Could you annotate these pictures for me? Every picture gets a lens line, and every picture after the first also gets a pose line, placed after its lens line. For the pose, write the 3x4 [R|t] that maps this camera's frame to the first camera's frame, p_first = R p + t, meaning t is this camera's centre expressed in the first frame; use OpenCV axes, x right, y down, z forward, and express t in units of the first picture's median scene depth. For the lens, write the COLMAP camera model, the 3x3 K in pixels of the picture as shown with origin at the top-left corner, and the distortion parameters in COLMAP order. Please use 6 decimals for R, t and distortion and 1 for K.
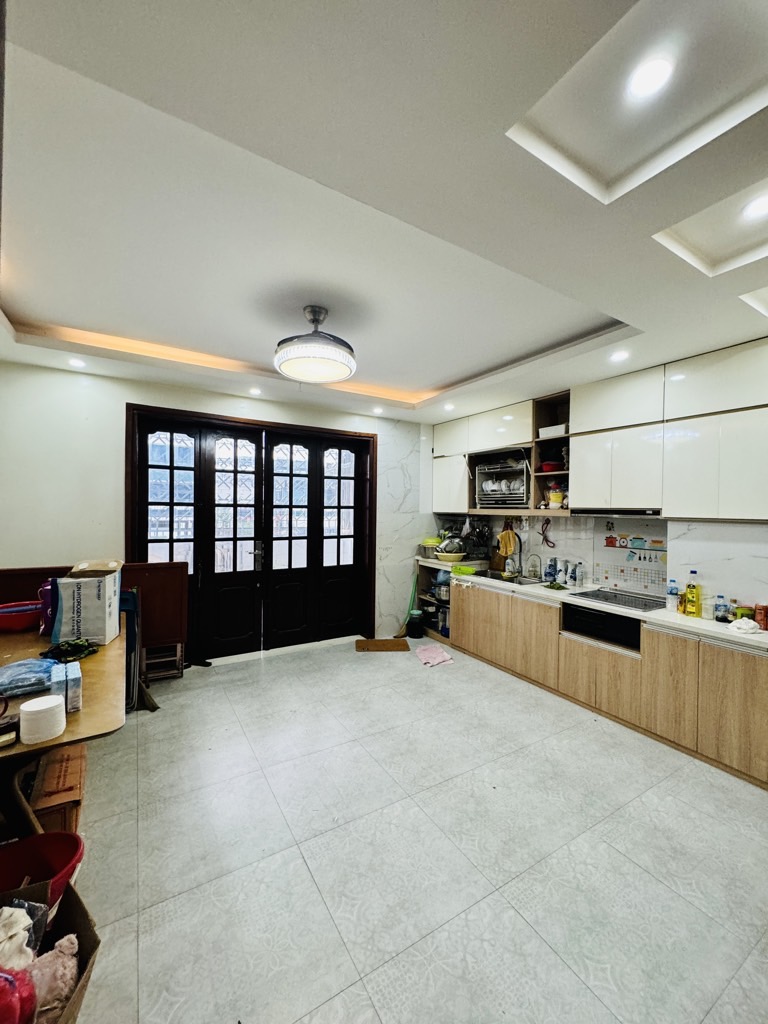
lens RADIAL K [[407.8, 0, 384.4], [0, 407.8, 512.5], [0, 0, 1]] dist [-0.002472, -0.000003]
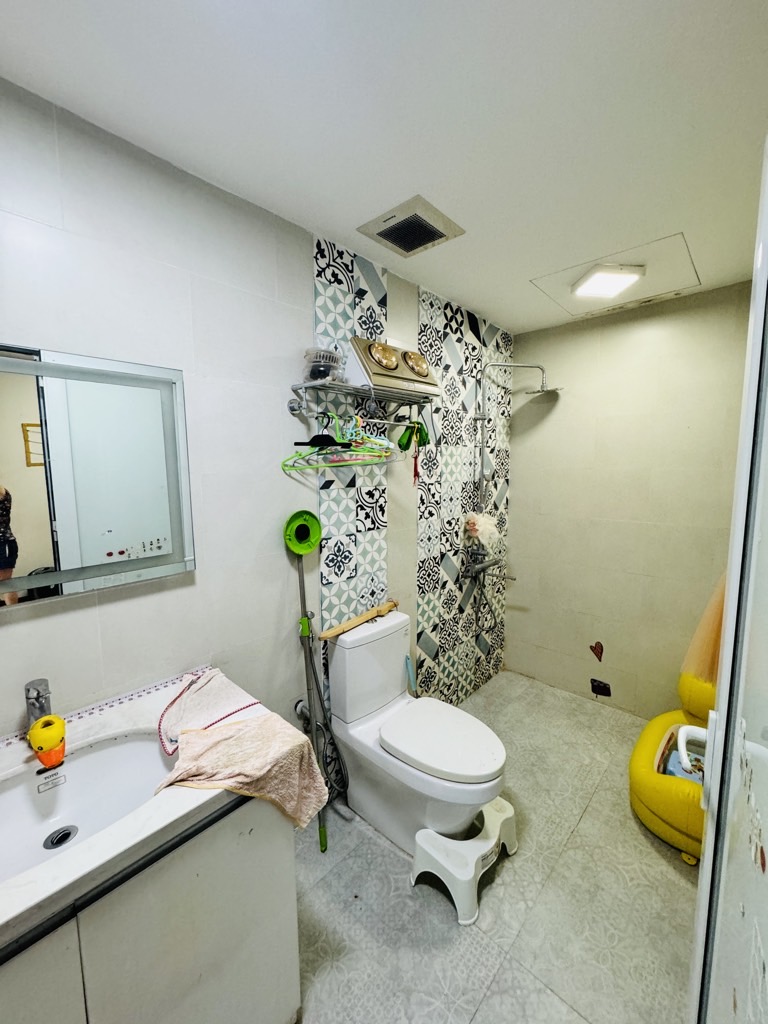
lens RADIAL K [[407.8, 0, 386.0], [0, 407.8, 509.8], [0, 0, 1]] dist [-0.002472, -0.000003]
pose [[-0.959170, 0.029237, -0.281315, 0.429956], [-0.004232, 0.993048, 0.117637, -0.008755], [0.282799, 0.114025, -0.952378, 1.600533]]
